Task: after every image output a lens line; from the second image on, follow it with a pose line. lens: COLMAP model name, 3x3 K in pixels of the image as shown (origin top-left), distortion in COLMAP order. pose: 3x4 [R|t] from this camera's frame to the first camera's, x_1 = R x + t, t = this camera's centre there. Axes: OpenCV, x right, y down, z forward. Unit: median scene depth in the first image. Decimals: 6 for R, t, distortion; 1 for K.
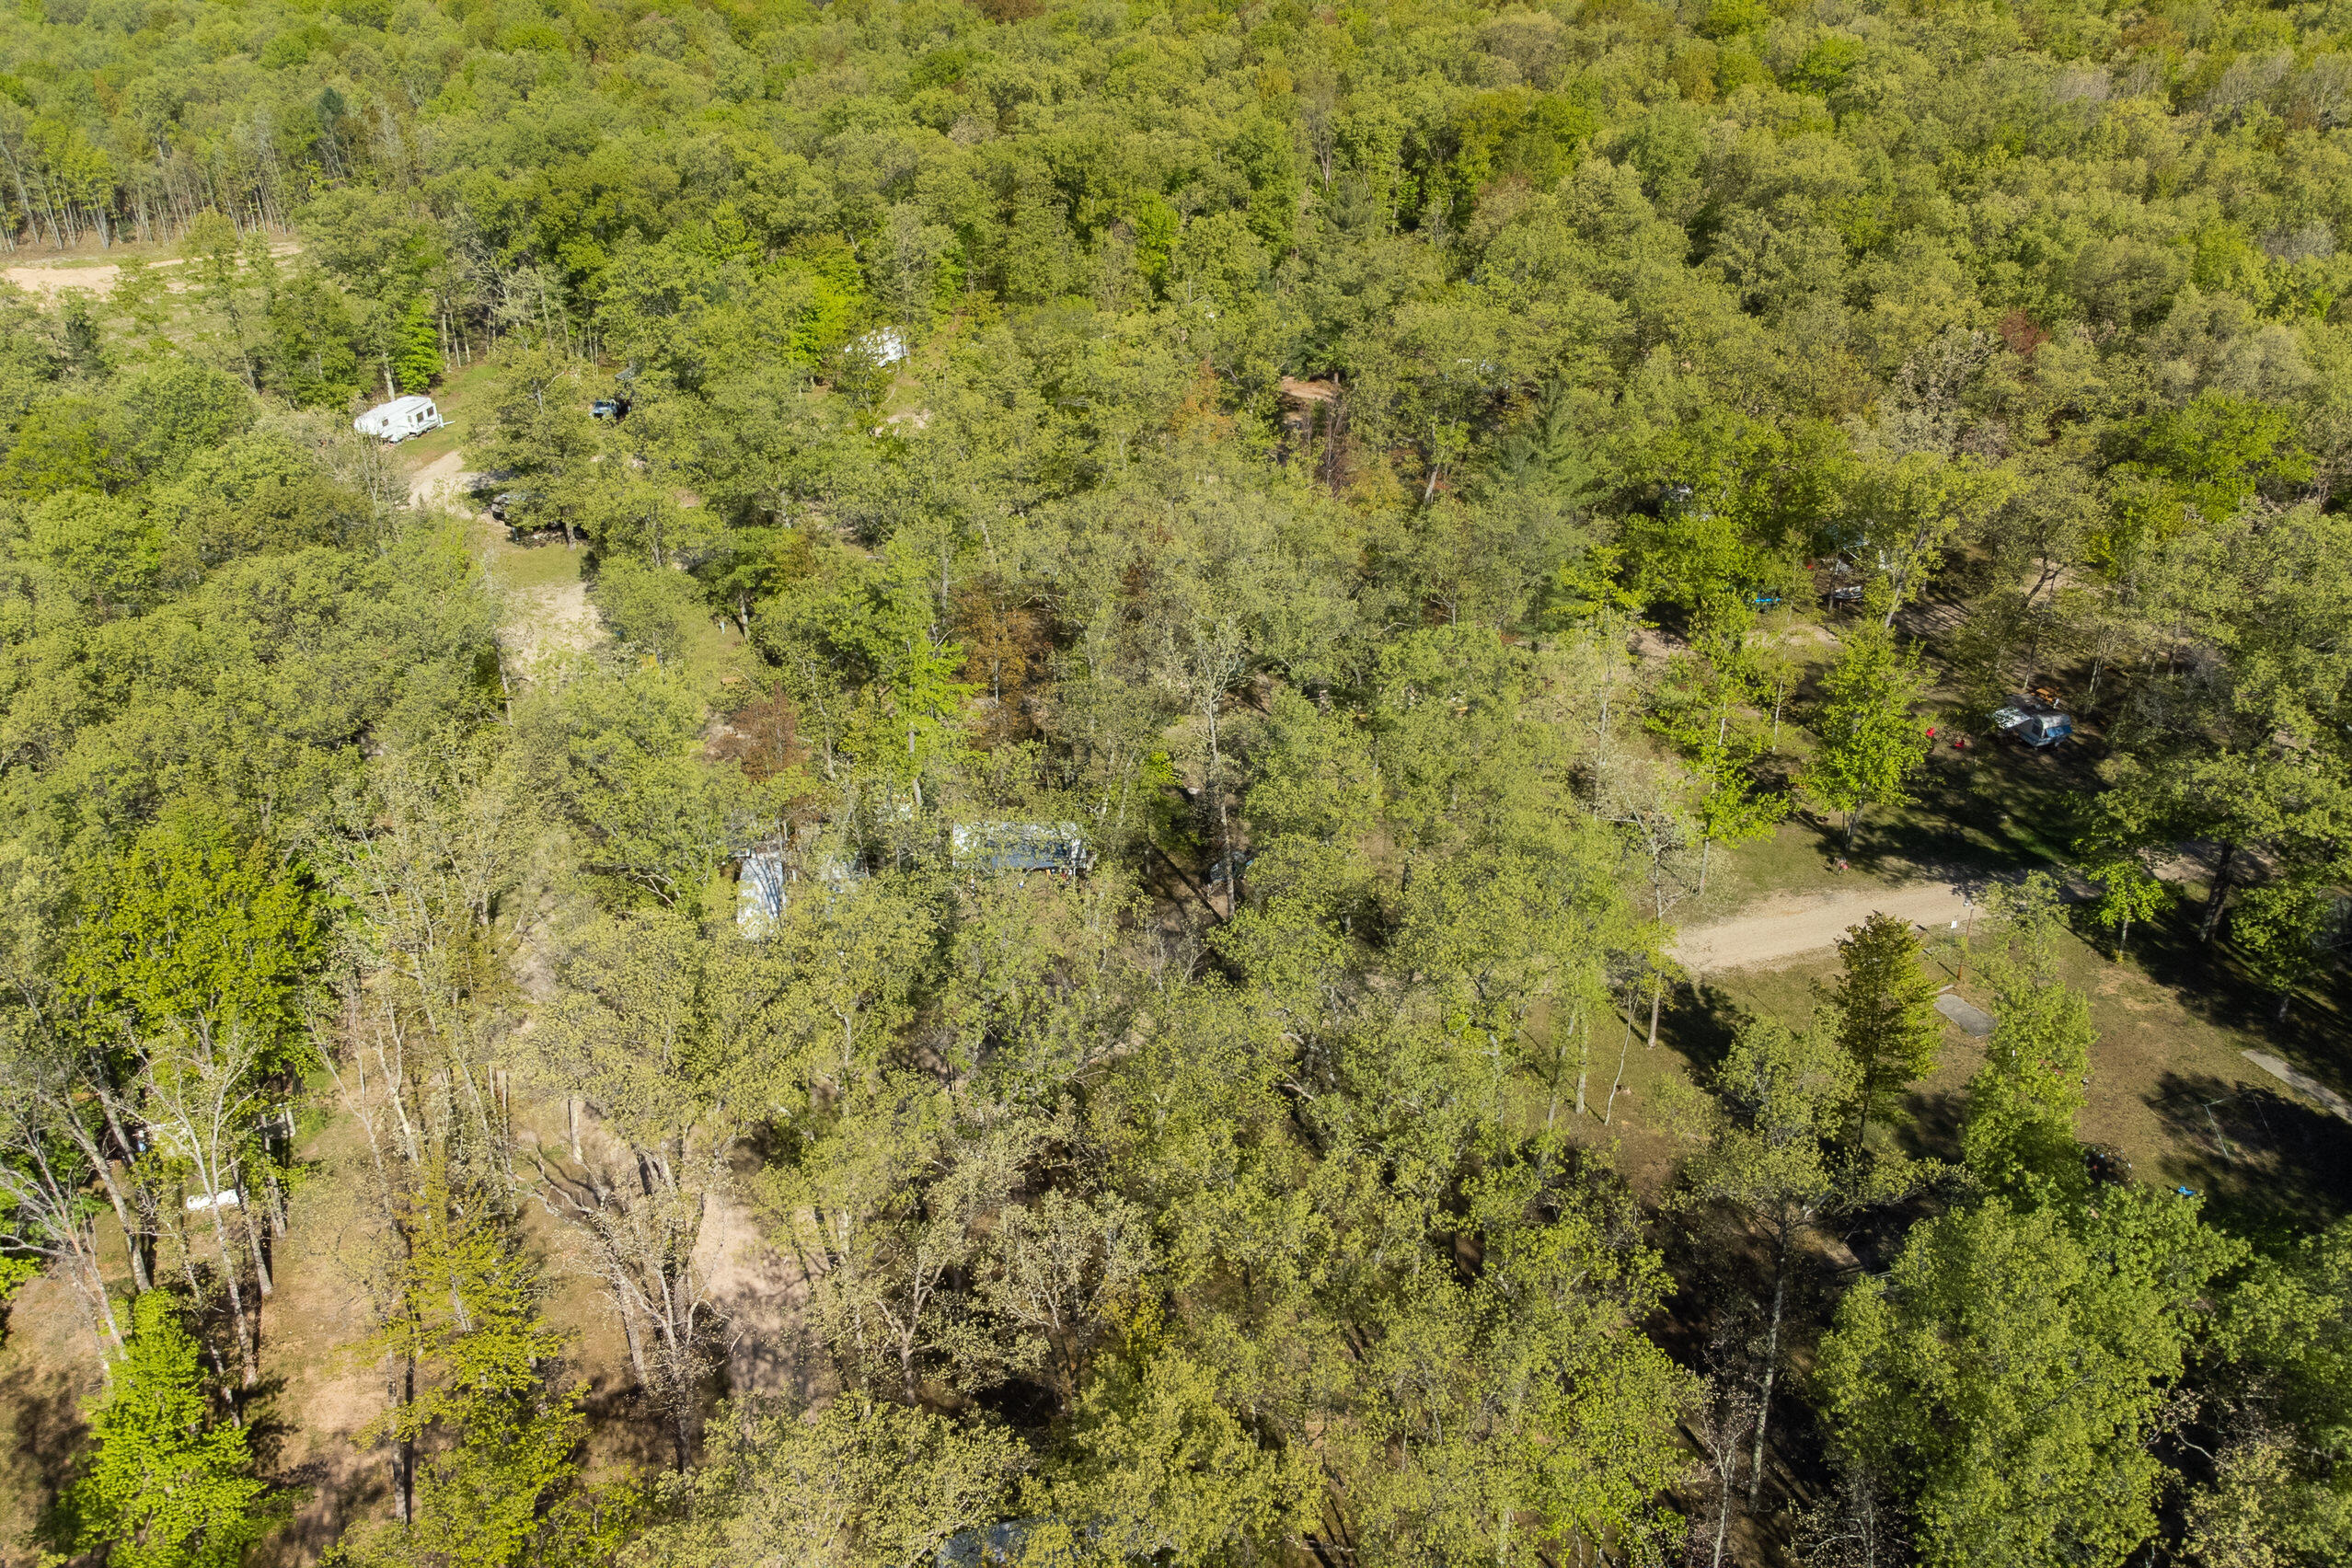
lens RADIAL K [[1918.7, 0, 1176.0], [0, 1918.7, 784.0], [0, 0, 1]] dist [-0.041927, 0.088498]
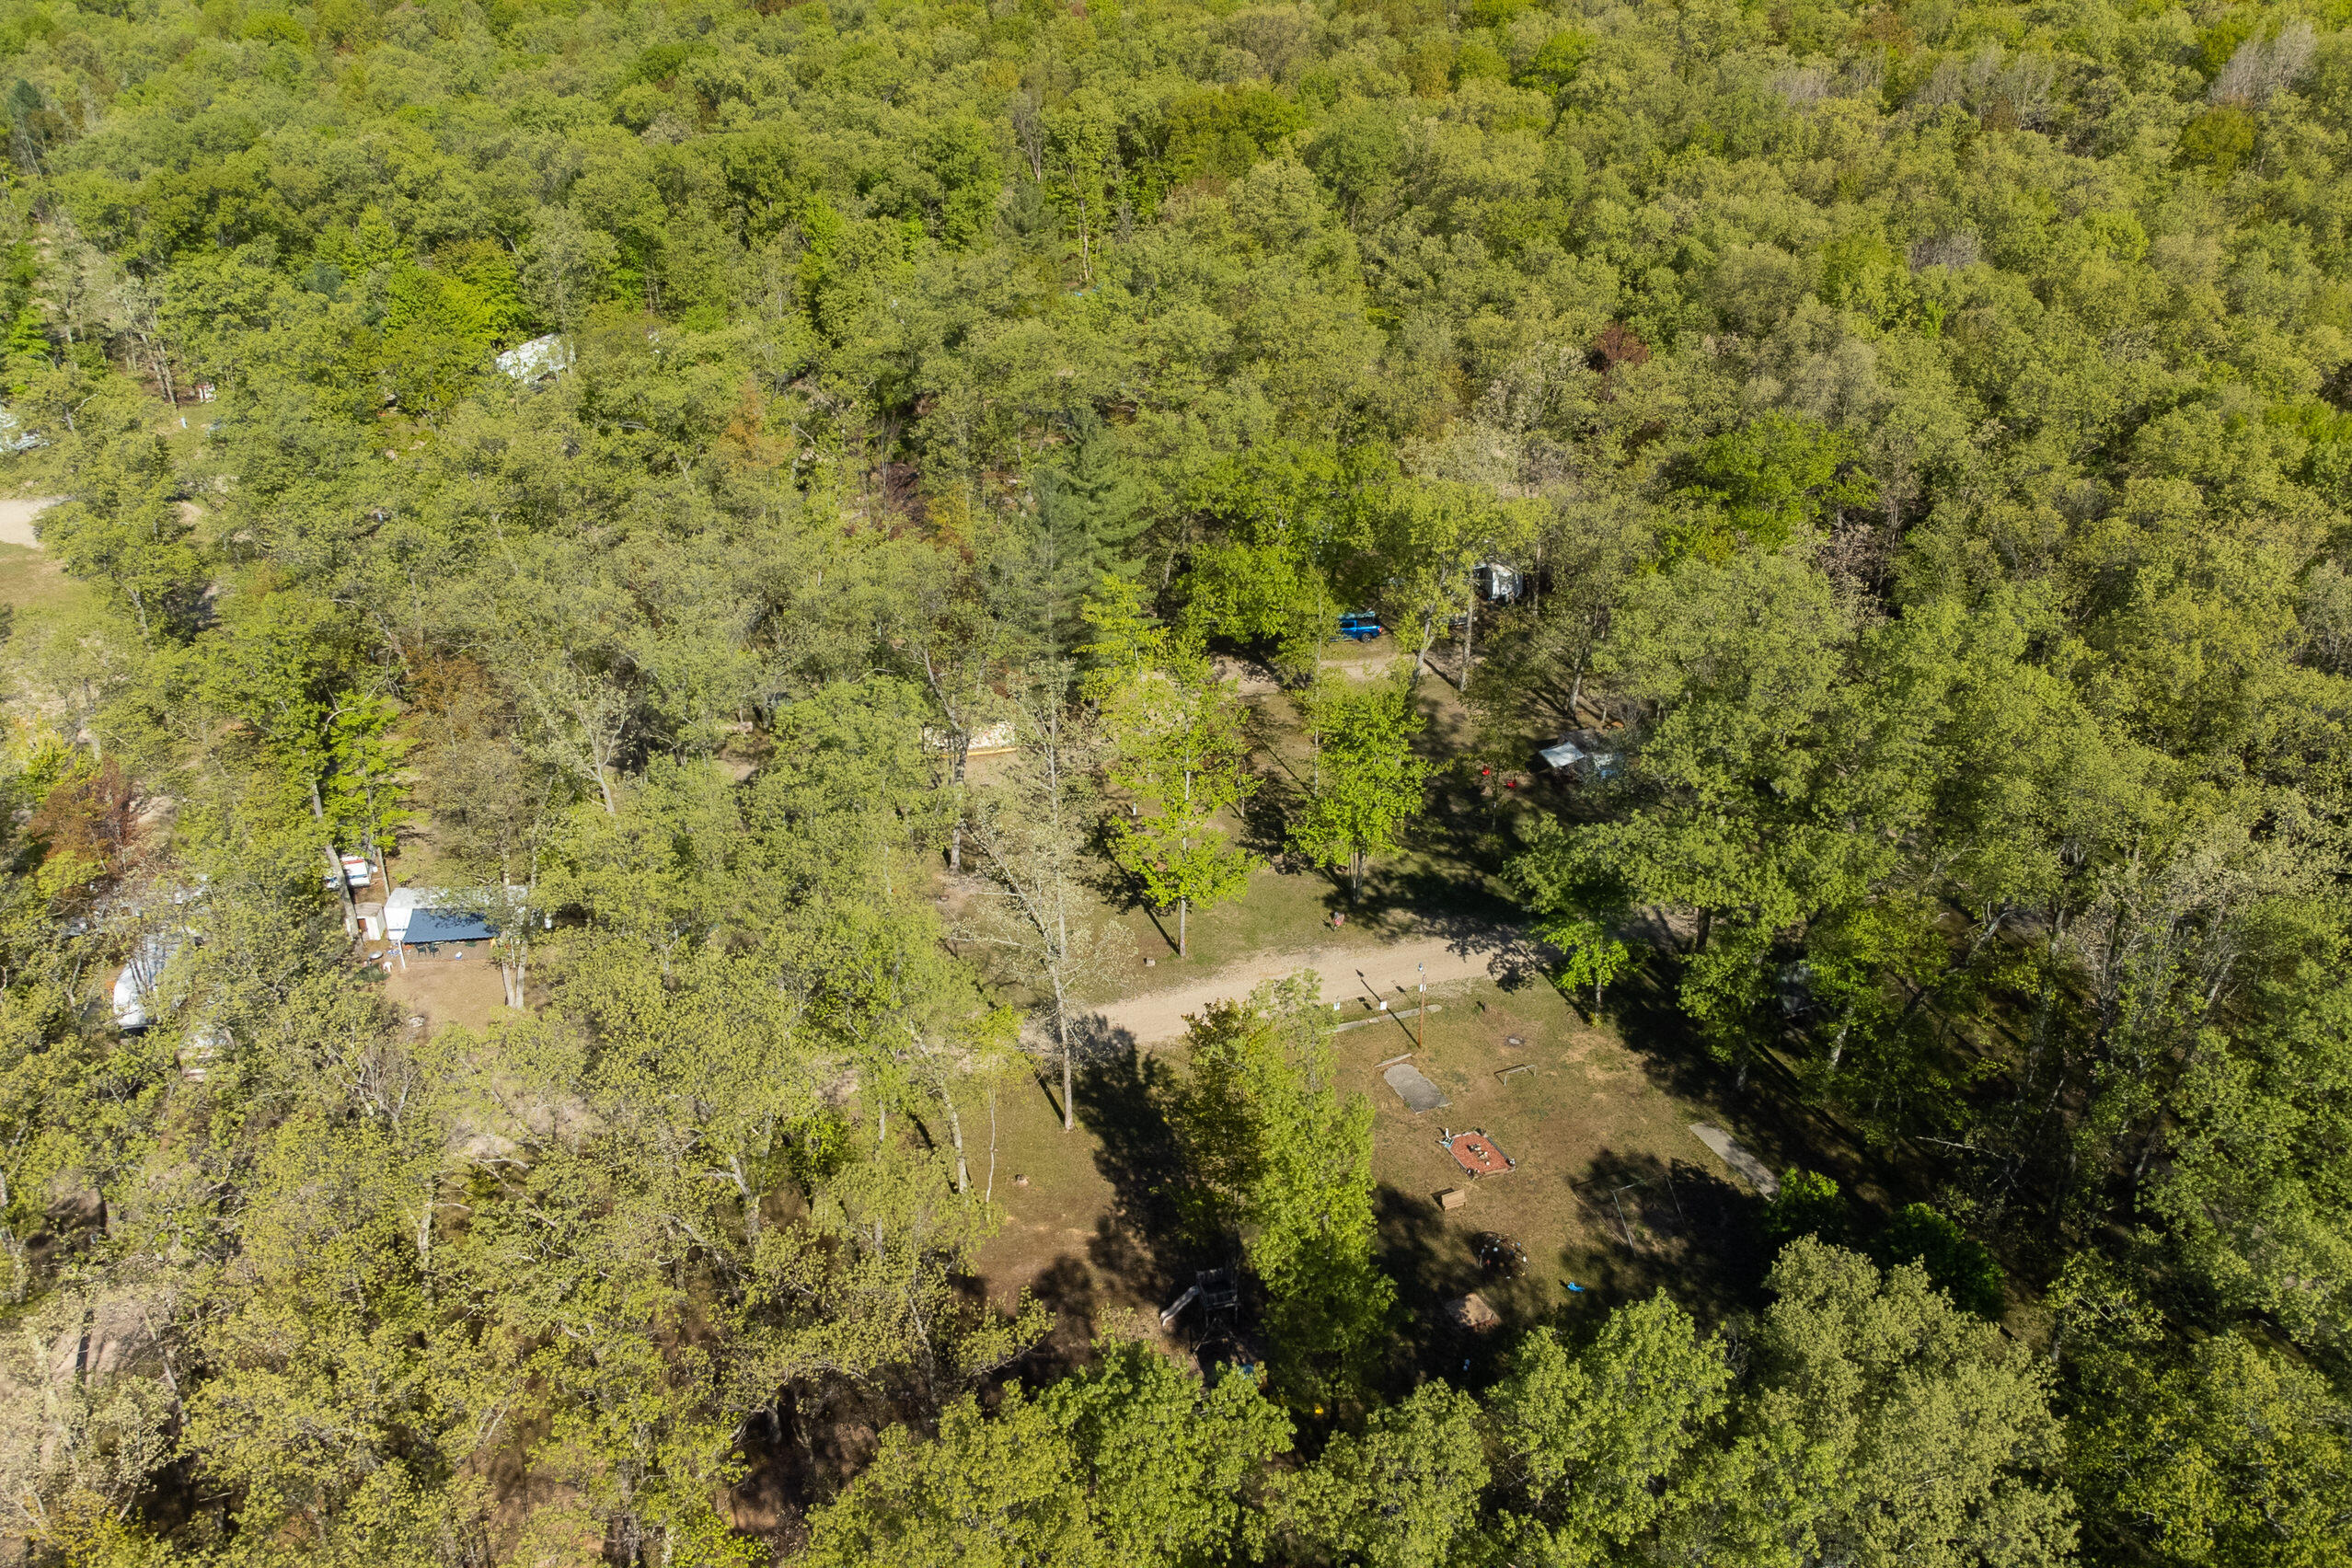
lens RADIAL K [[1904.9, 0, 1176.0], [0, 1904.9, 784.0], [0, 0, 1]] dist [0.004655, 0.005874]
pose [[0.999477, -0.011063, 0.030398, 0.206681], [0.010809, 0.999905, 0.008511, -0.029595], [-0.030489, -0.008177, 0.999502, 0.048491]]
